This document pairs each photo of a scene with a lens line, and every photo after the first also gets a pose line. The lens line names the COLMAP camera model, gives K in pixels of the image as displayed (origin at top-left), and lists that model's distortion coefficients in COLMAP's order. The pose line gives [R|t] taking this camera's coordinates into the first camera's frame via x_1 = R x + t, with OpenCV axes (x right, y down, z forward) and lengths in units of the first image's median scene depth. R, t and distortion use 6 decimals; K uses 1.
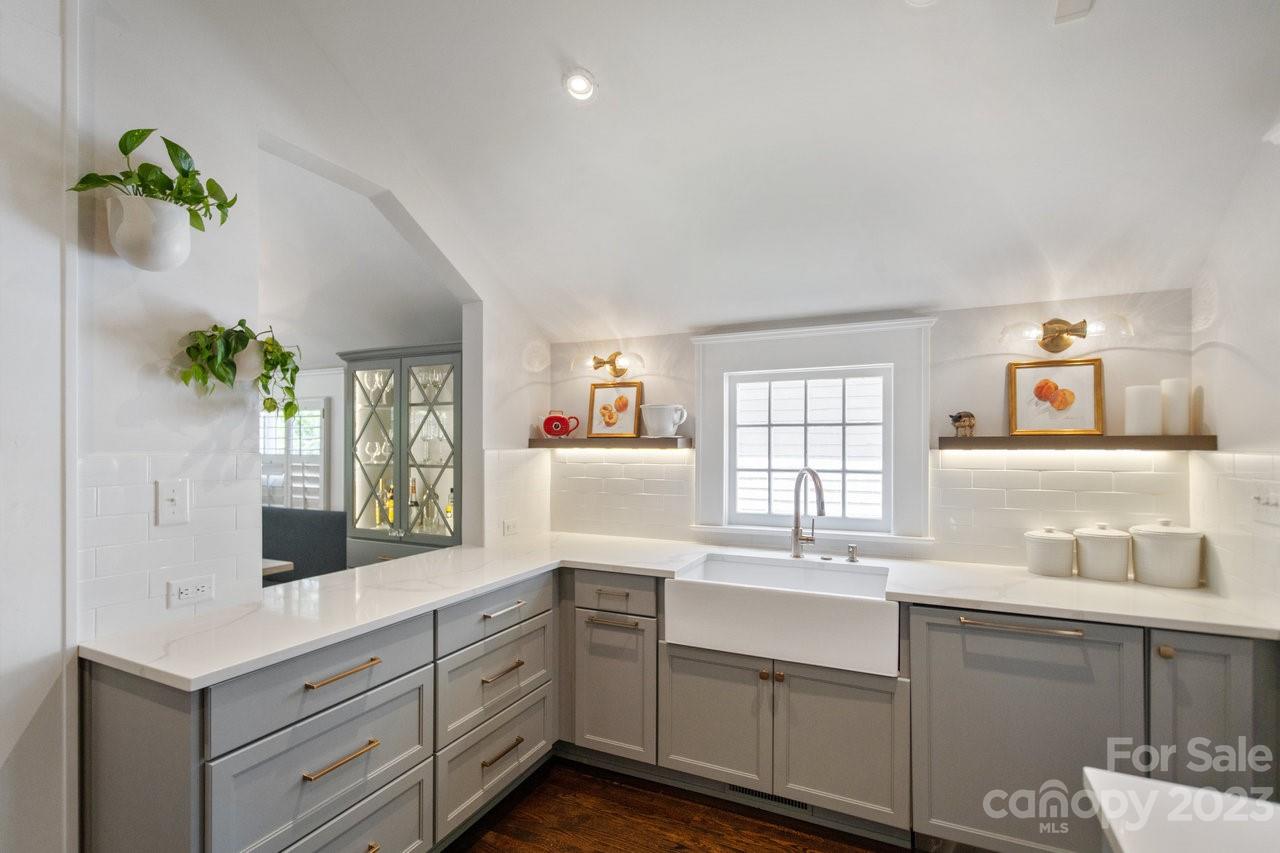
lens RADIAL K [[597.9, 0, 639.8], [0, 597.9, 441.5], [0, 0, 1]] dist [-0.001281, 0.001791]
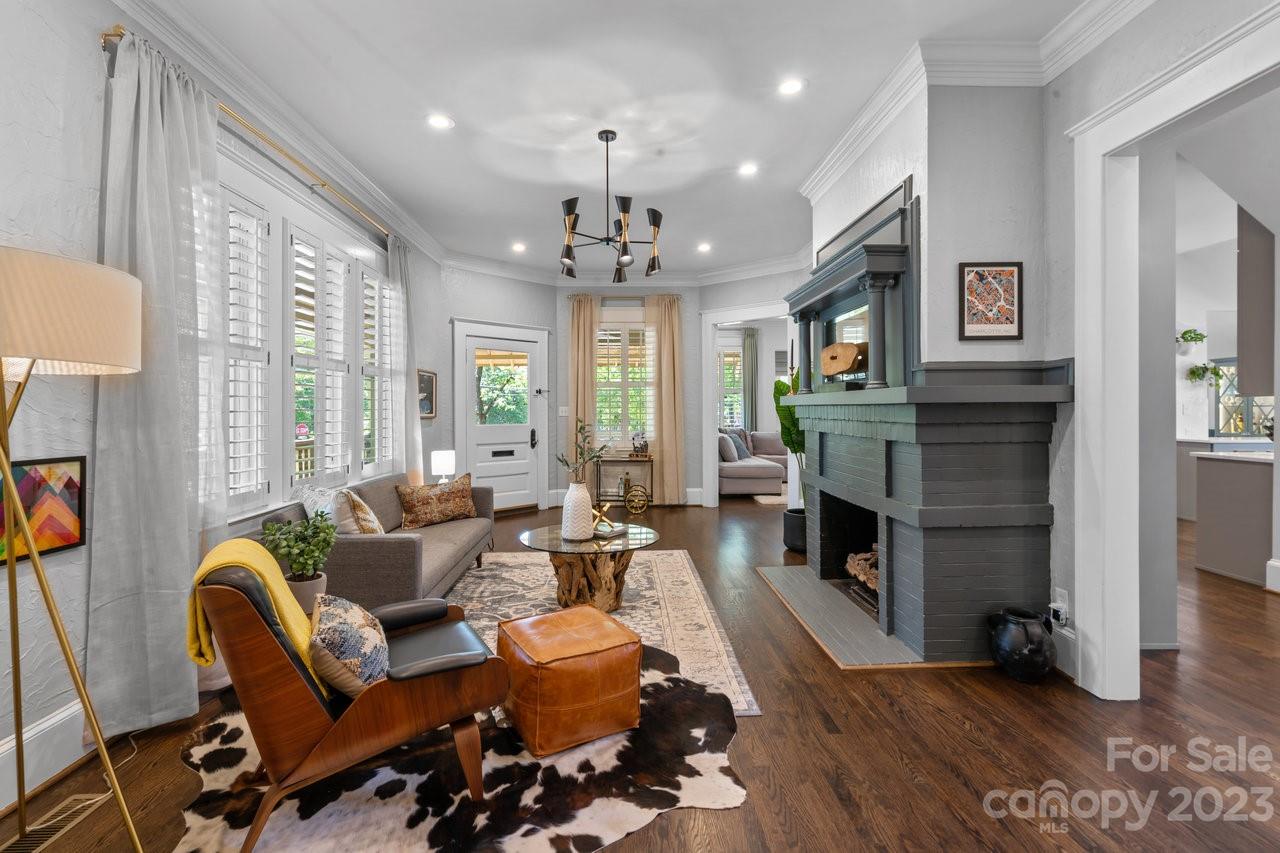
lens RADIAL K [[597.9, 0, 629.6], [0, 597.9, 415.5], [0, 0, 1]] dist [-0.001281, 0.001791]
pose [[0.444411, 0.013347, -0.895724, 0.866867], [0.001796, 0.999874, 0.015790, 0.048238], [0.895821, -0.008626, 0.444331, -3.060032]]
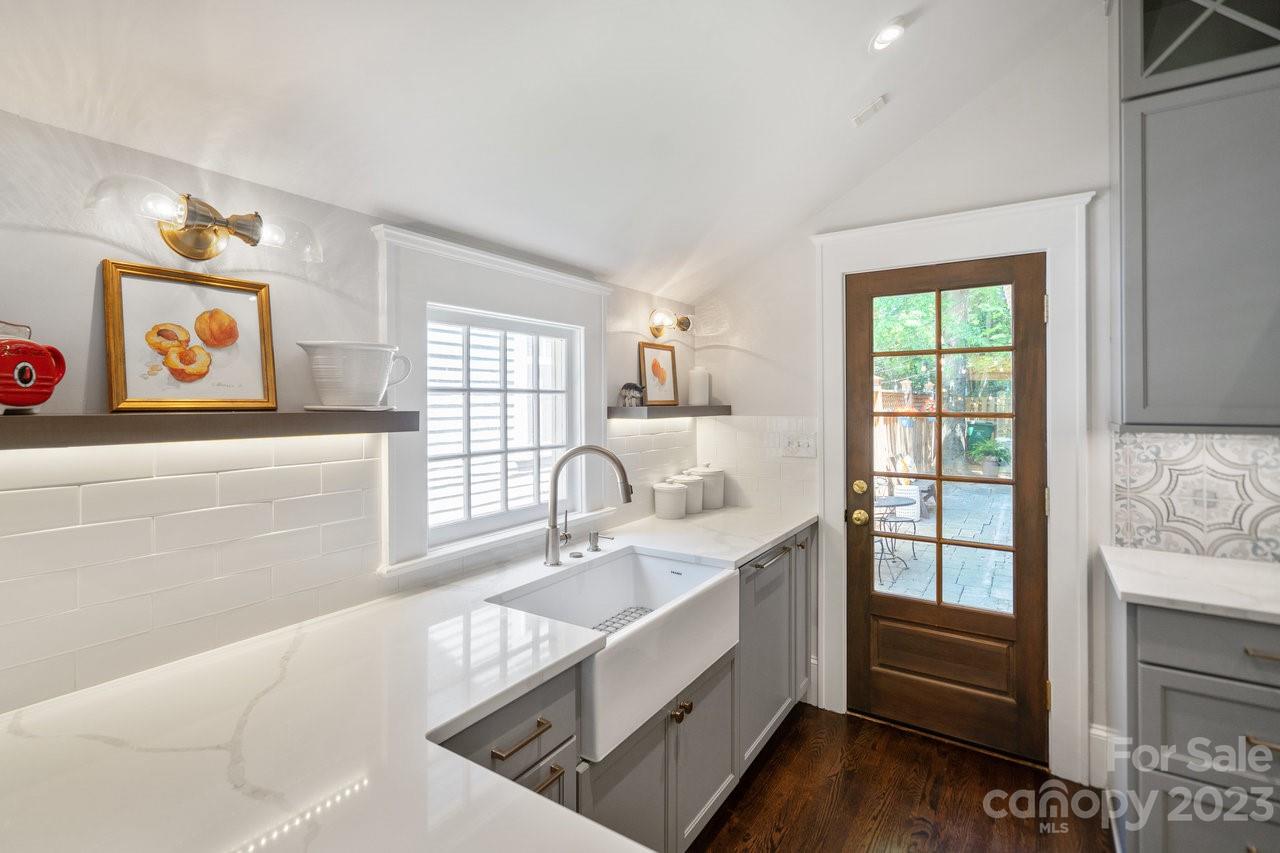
lens RADIAL K [[597.9, 0, 633.2], [0, 597.9, 395.9], [0, 0, 1]] dist [-0.001281, 0.001791]
pose [[0.145827, 0.011640, 0.989242, -0.521160], [0.002320, 0.999924, -0.012108, -0.014122], [-0.989307, 0.004061, 0.145789, 0.863273]]
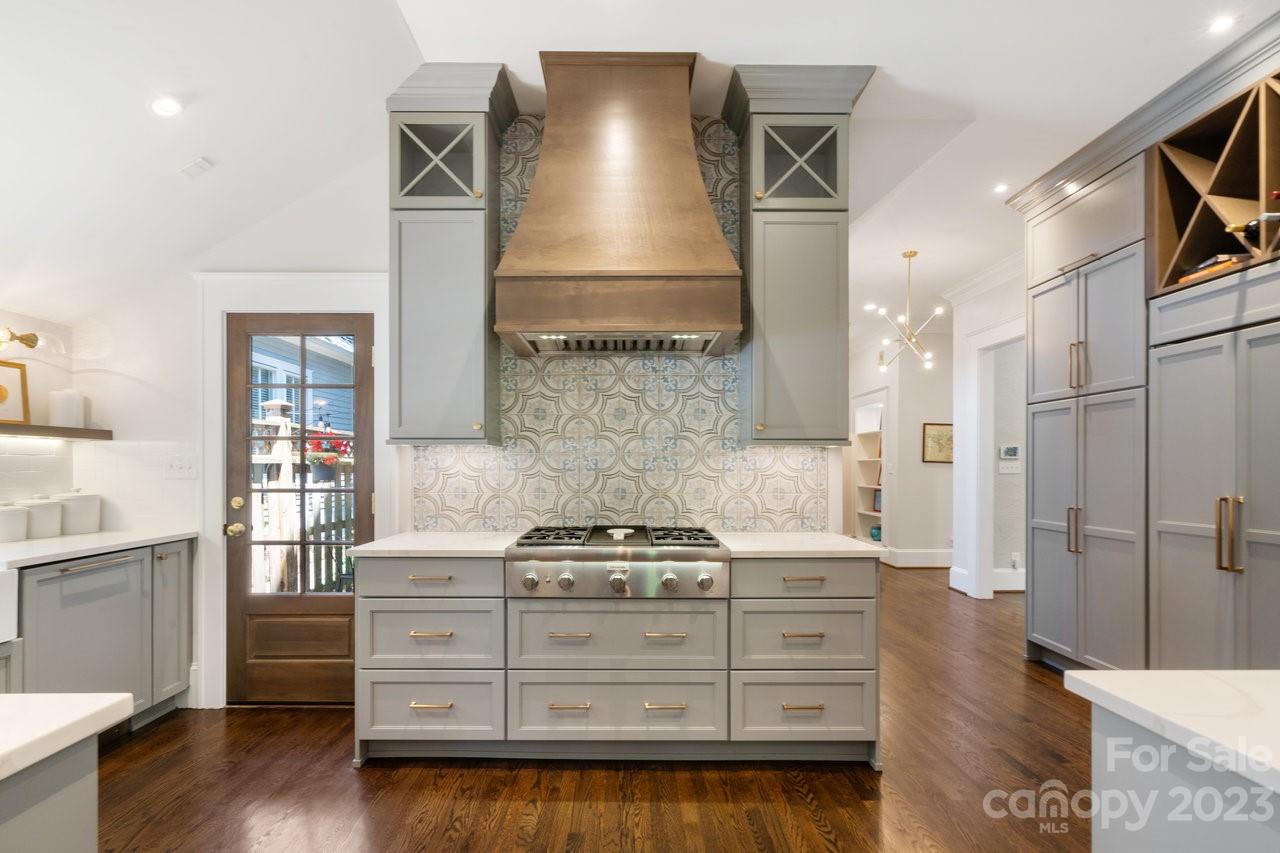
lens RADIAL K [[597.9, 0, 615.8], [0, 597.9, 459.7], [0, 0, 1]] dist [-0.001281, 0.001791]
pose [[-0.431402, 0.009218, 0.902113, -0.847364], [-0.000323, 0.999946, -0.010372, 0.069870], [-0.902160, -0.004766, -0.431376, 0.412612]]
